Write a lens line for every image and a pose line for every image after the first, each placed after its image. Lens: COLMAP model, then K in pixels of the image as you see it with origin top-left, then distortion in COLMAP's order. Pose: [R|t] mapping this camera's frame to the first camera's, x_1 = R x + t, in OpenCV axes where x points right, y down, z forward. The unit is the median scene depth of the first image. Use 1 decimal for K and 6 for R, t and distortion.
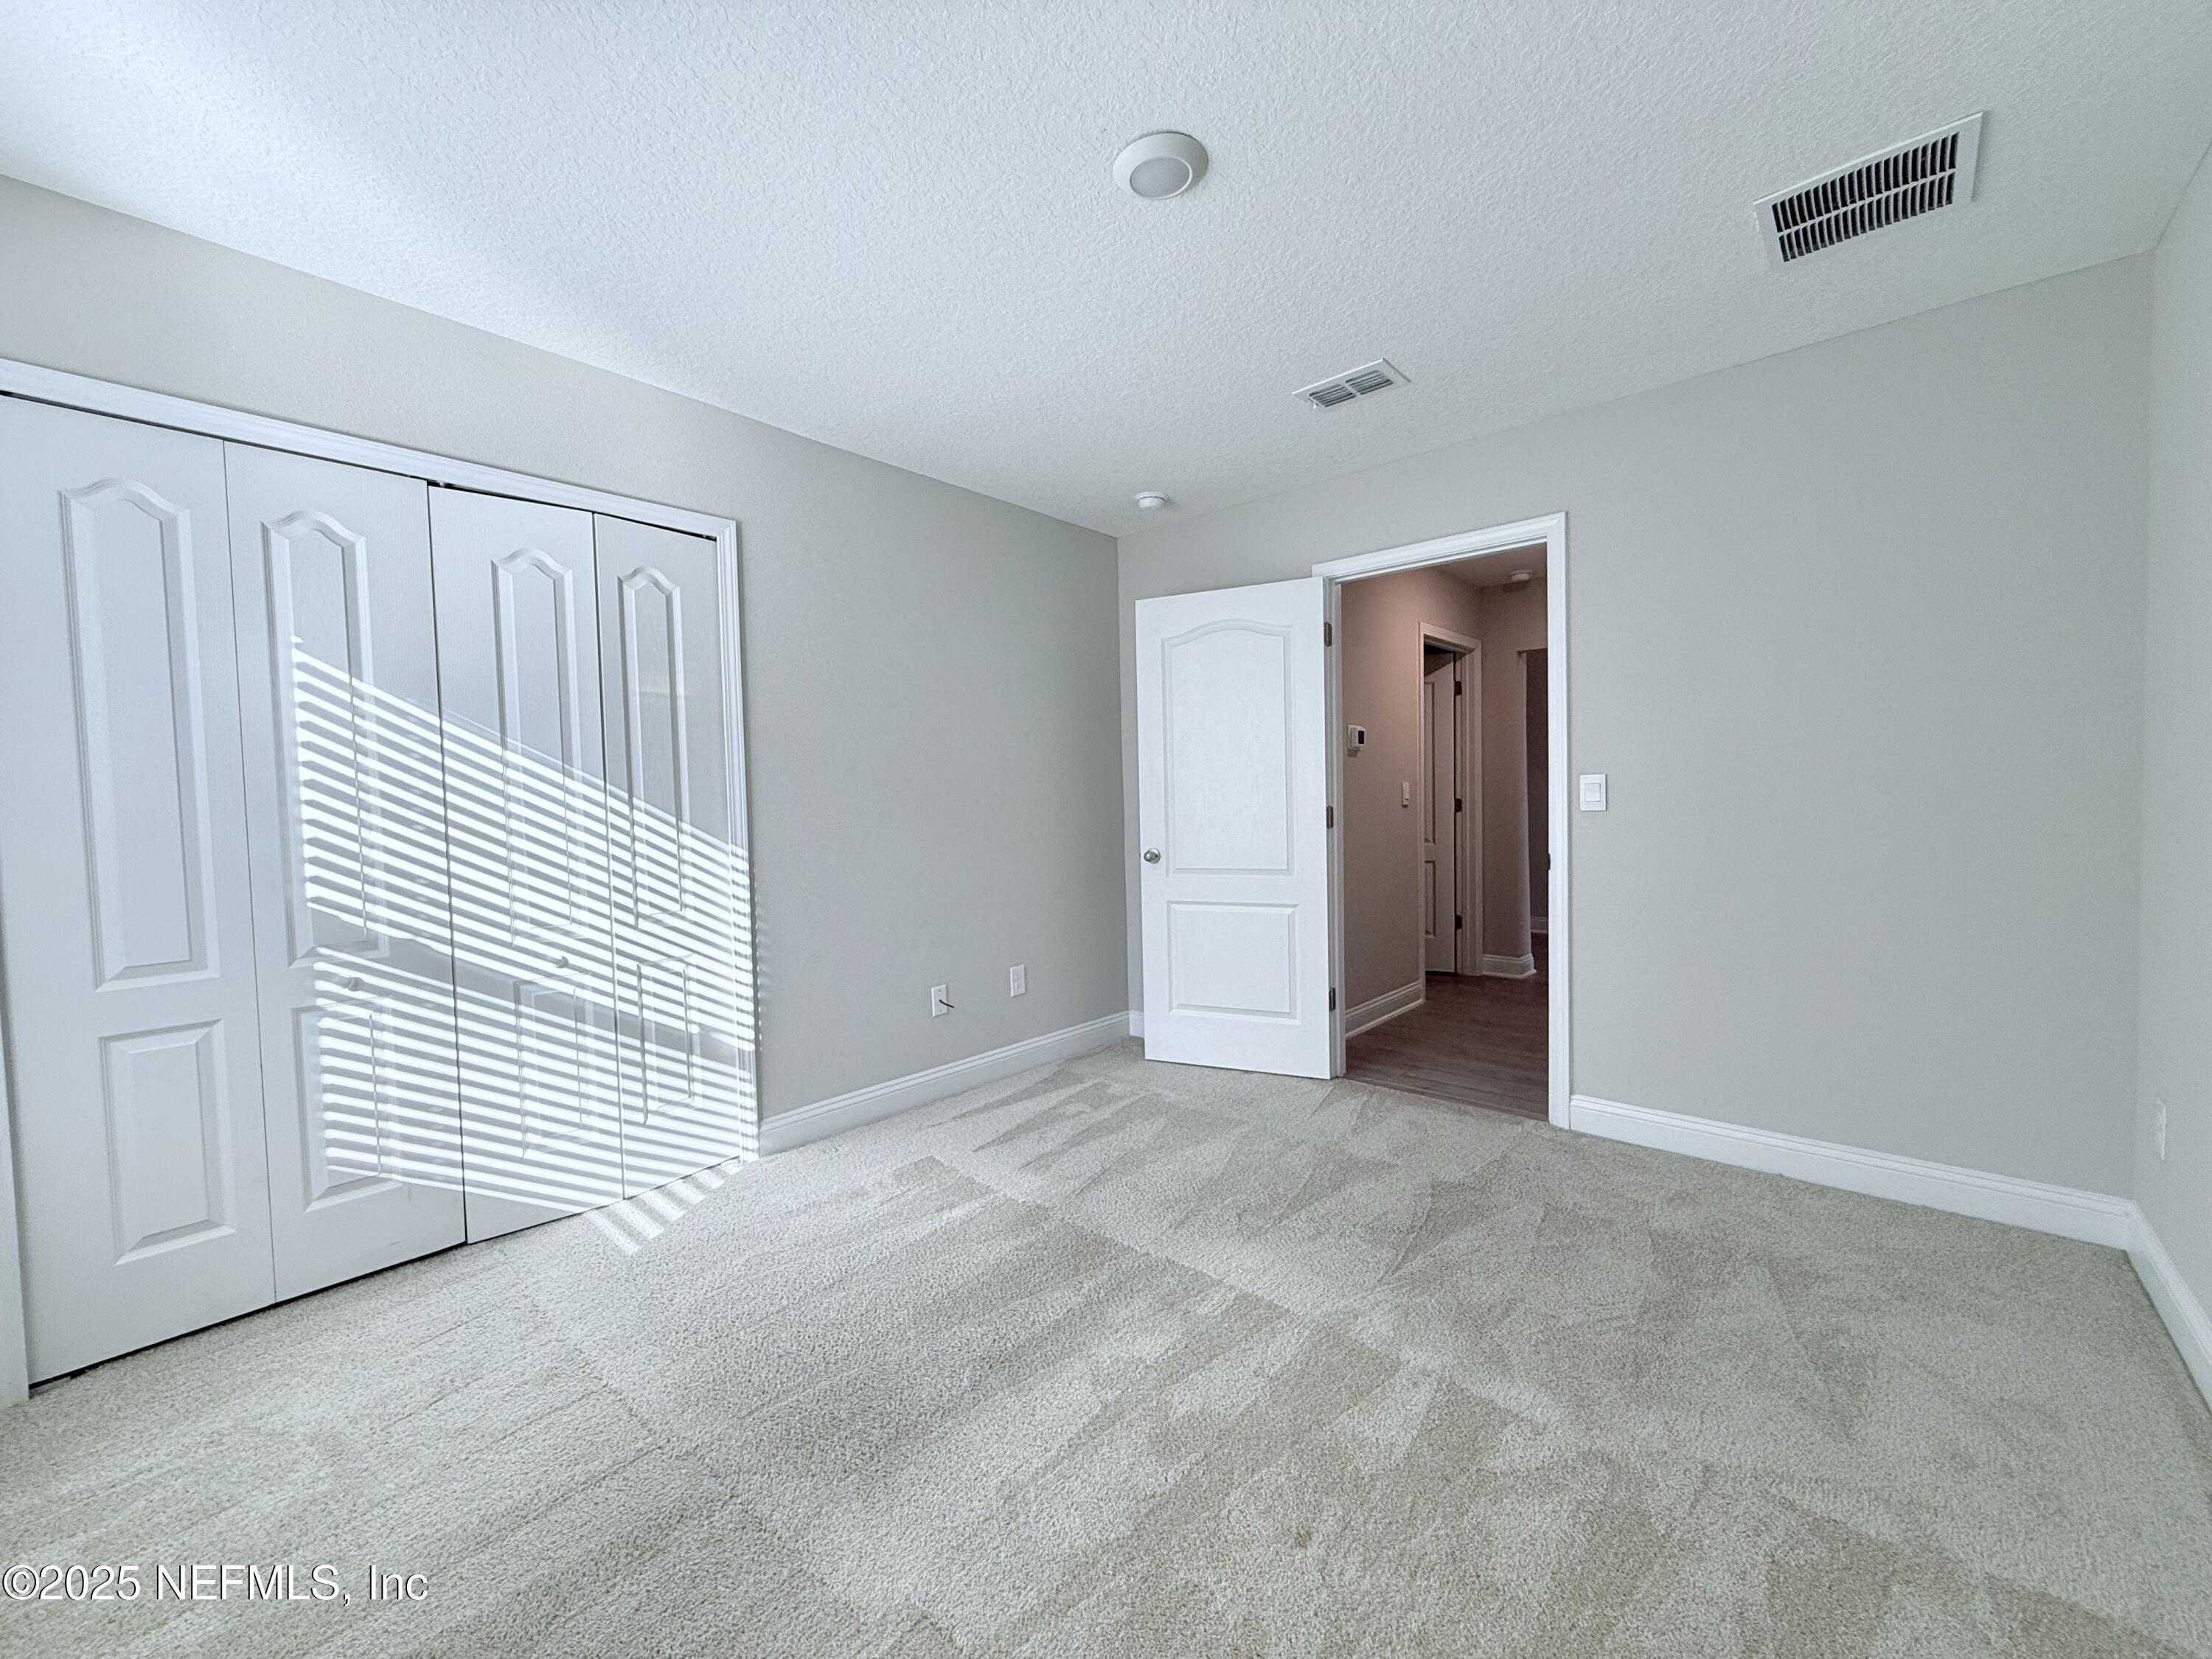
lens RADIAL K [[880.1, 0, 1100.2], [0, 880.1, 829.9], [0, 0, 1]] dist [0.000629, -0.000037]
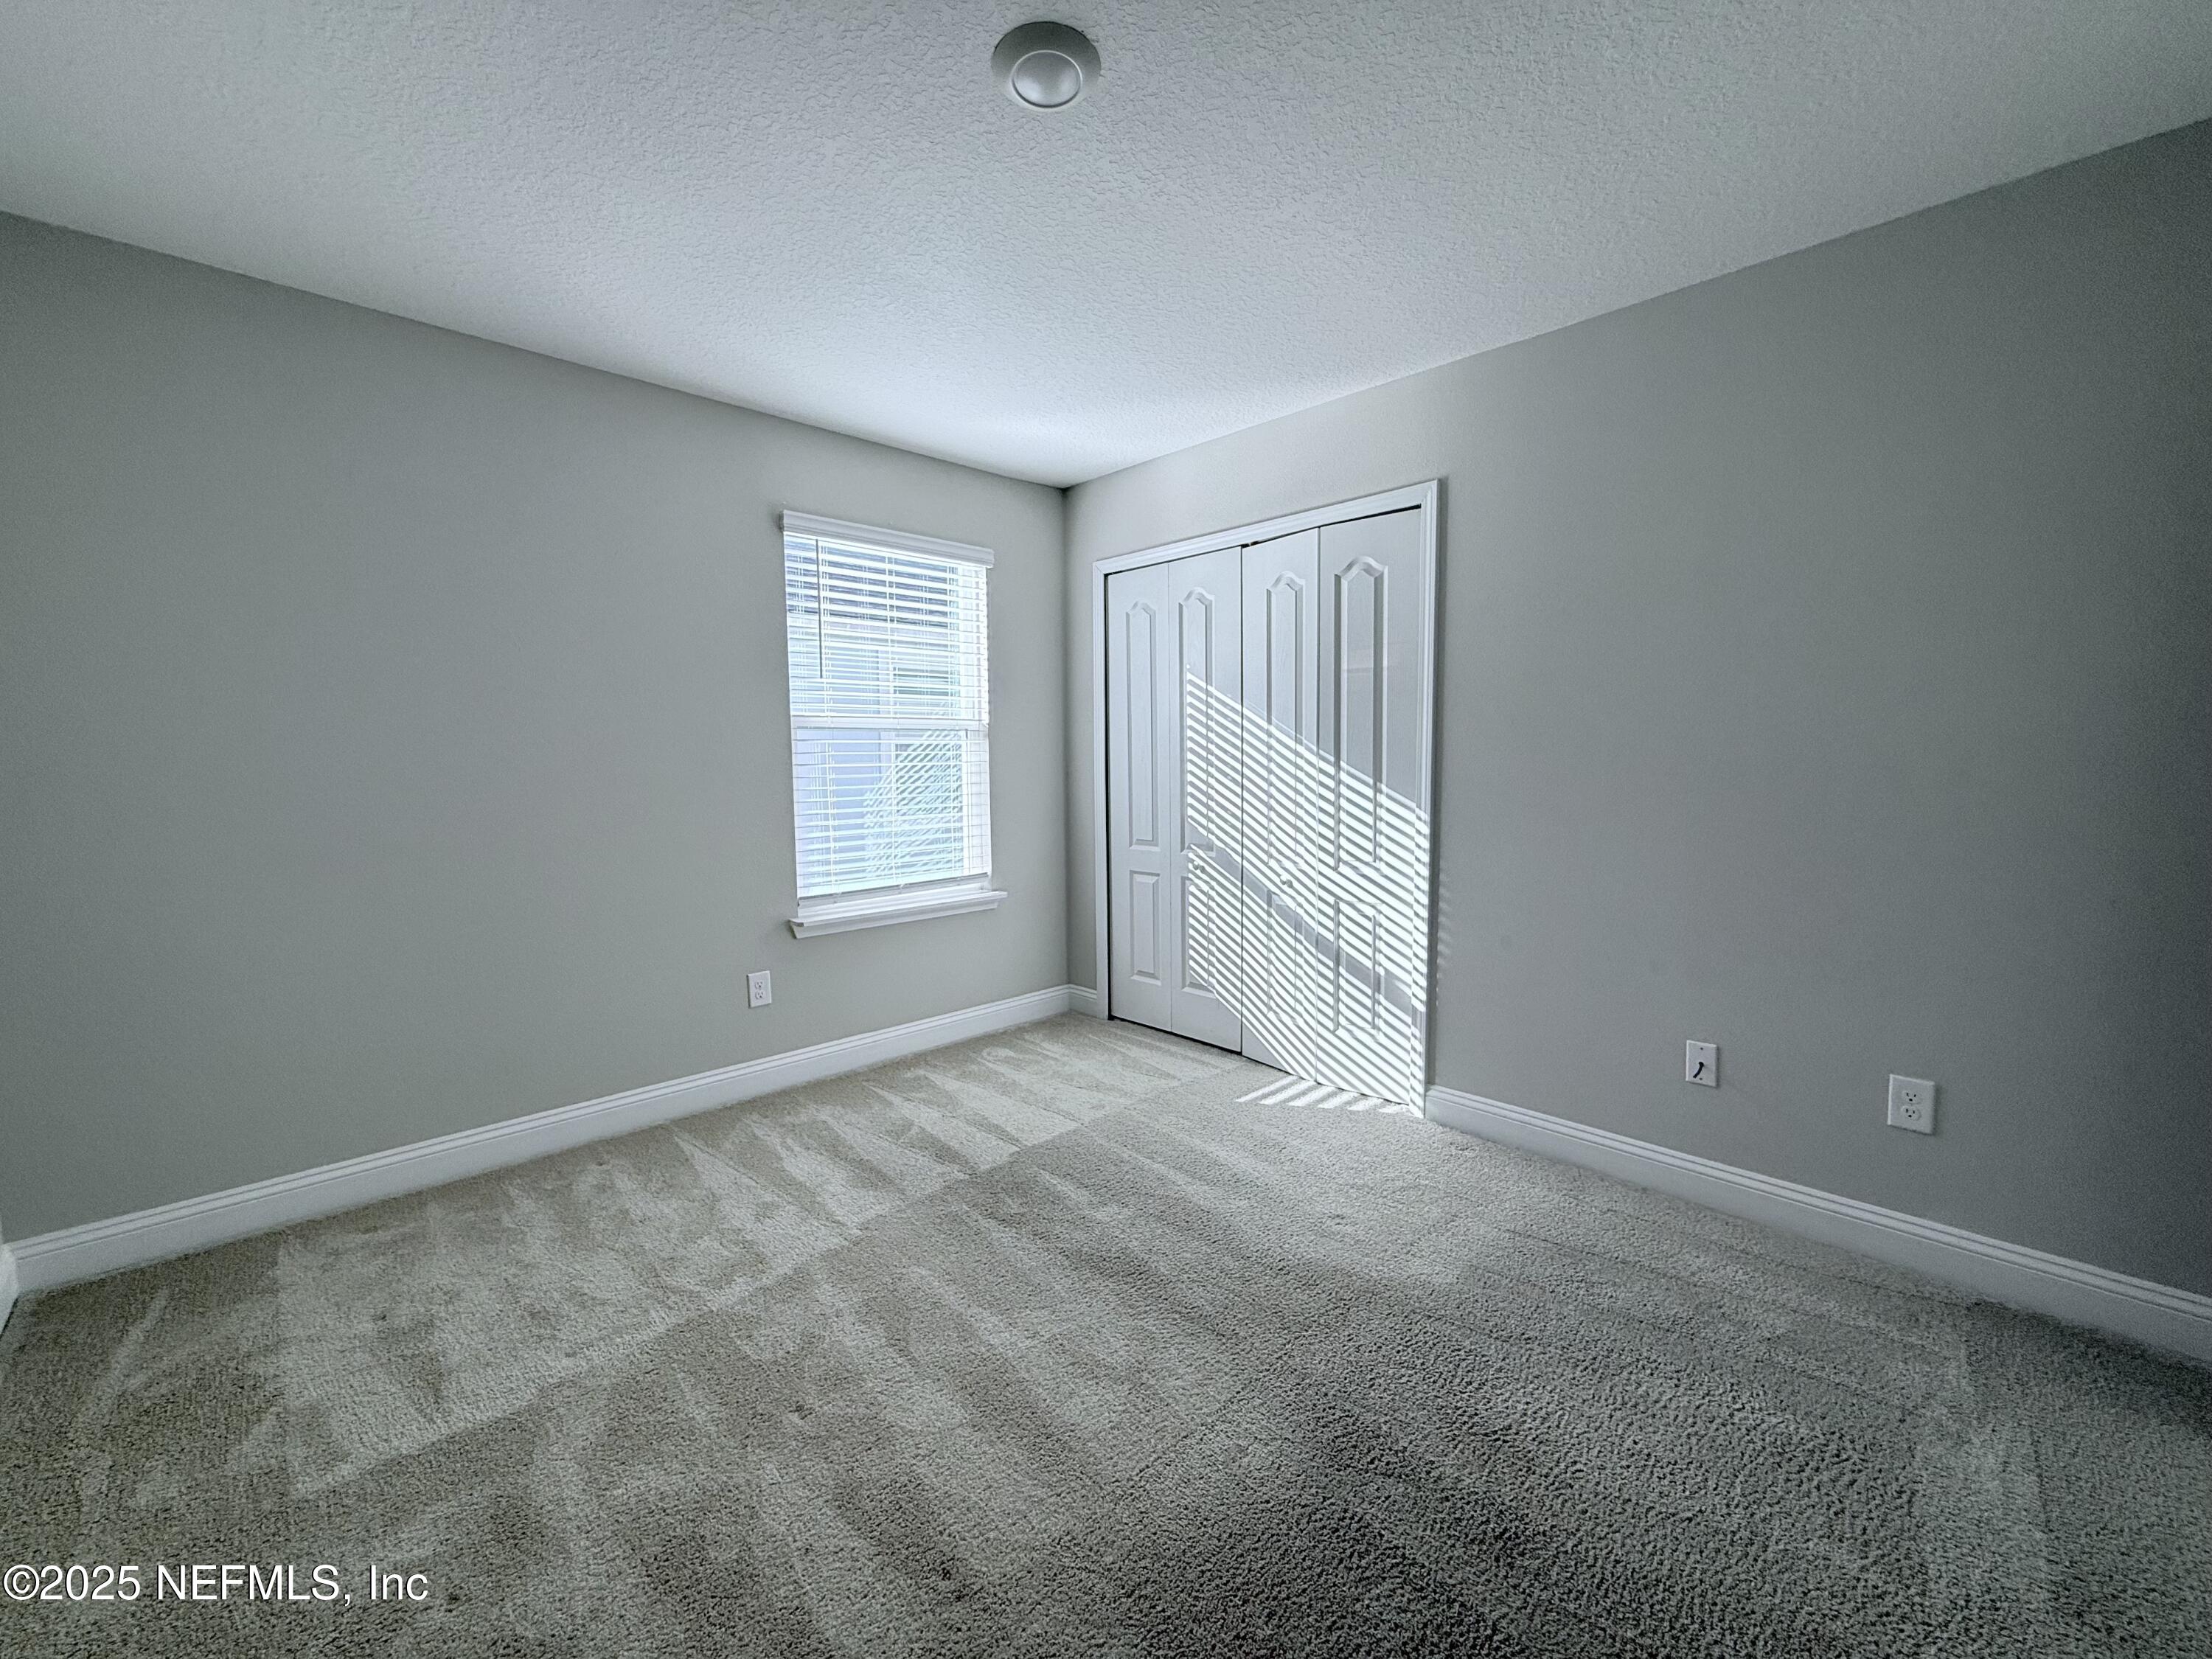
lens RADIAL K [[880.1, 0, 1100.2], [0, 880.1, 829.9], [0, 0, 1]] dist [0.000629, -0.000037]
pose [[-0.074258, 0.106378, -0.991549, 0.687373], [-0.027534, 0.993696, 0.108670, -0.064326], [0.996859, 0.035371, -0.070861, 0.773570]]
